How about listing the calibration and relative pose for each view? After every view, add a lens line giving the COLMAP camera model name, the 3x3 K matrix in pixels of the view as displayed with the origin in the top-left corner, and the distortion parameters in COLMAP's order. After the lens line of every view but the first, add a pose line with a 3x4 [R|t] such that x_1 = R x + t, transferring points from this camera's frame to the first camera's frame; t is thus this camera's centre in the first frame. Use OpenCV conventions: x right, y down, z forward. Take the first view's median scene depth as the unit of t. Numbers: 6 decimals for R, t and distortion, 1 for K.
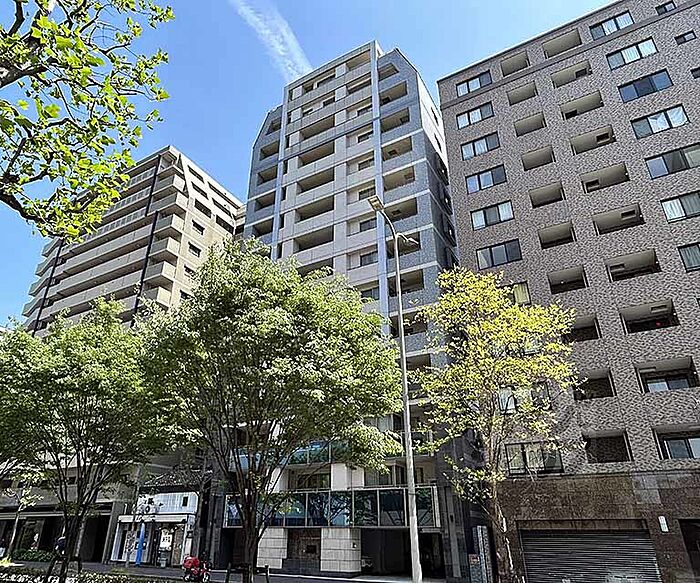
lens RADIAL K [[495.6, 0, 346.7], [0, 495.6, 287.5], [0, 0, 1]] dist [-0.012773, -0.001409]
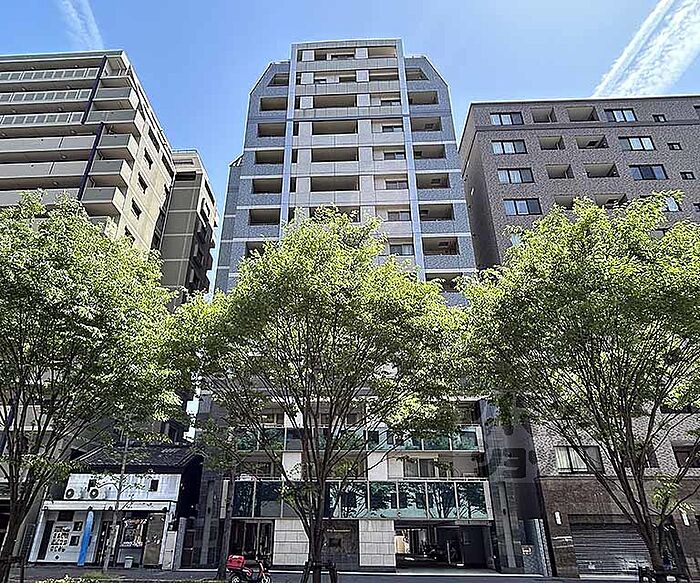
lens RADIAL K [[470.2, 0, 347.2], [0, 470.2, 296.3], [0, 0, 1]] dist [-0.012114, 0.000756]
pose [[0.880552, 0.208011, 0.425863, -0.427203], [-0.213101, 0.976357, -0.036271, 0.089449], [-0.423339, -0.058814, 0.904060, 0.187419]]
